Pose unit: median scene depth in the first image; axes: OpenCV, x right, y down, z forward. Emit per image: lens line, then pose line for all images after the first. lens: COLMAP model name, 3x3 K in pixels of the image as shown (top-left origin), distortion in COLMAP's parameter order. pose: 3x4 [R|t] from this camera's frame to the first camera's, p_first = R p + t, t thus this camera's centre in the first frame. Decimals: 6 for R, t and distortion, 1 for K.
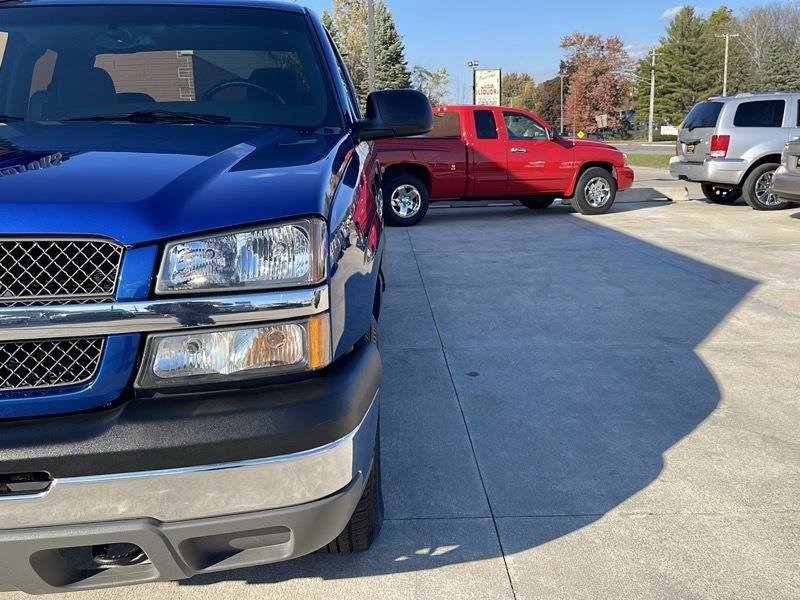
lens RADIAL K [[794.6, 0, 400.0], [0, 794.6, 300.0], [0, 0, 1]] dist [0.023862, 0.004572]
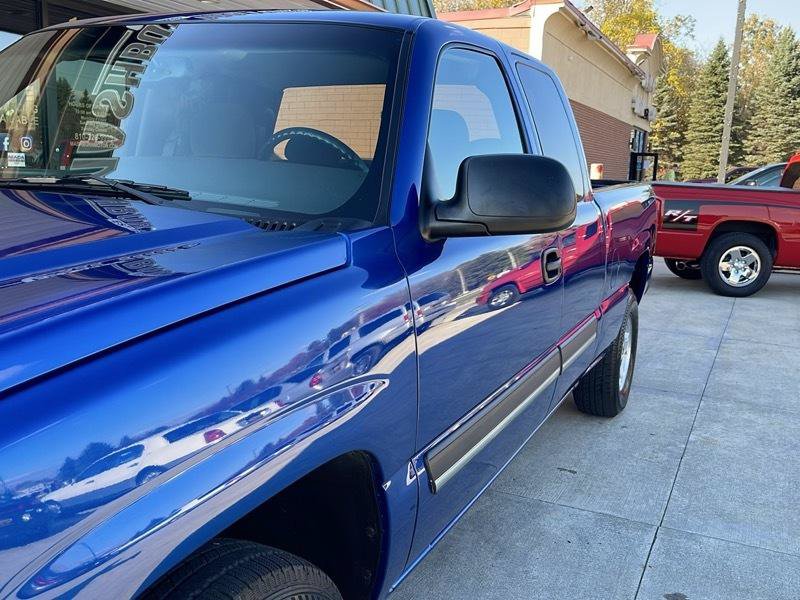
lens RADIAL K [[794.6, 0, 400.0], [0, 794.6, 300.0], [0, 0, 1]] dist [0.023862, 0.004572]
pose [[0.896208, 0.123921, -0.425975, 0.034801], [-0.139435, 0.990217, -0.005292, -0.027057], [0.421152, 0.064139, 0.904719, 0.083997]]
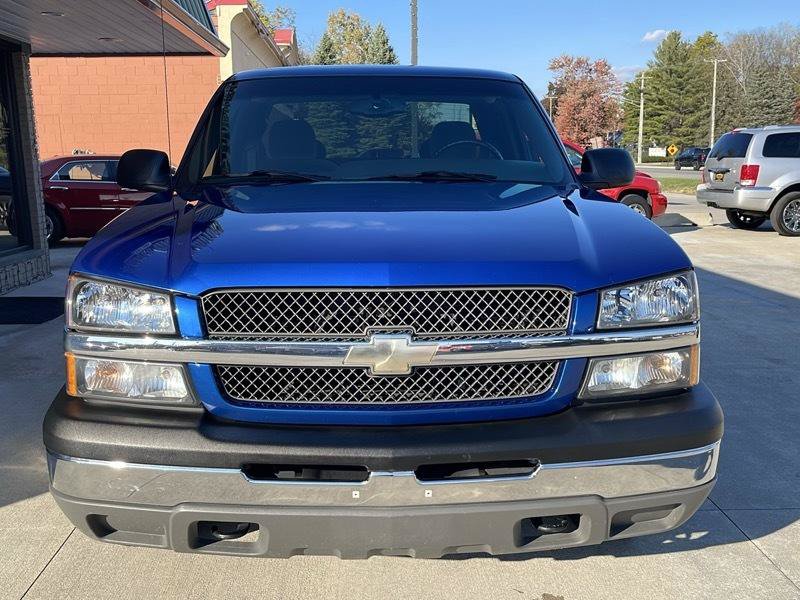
lens RADIAL K [[794.6, 0, 400.0], [0, 794.6, 300.0], [0, 0, 1]] dist [0.023862, 0.004572]
pose [[0.999826, 0.003972, 0.018209, -0.076181], [-0.003559, 0.999737, -0.022639, -0.002779], [-0.018294, 0.022570, 0.999578, -0.039204]]
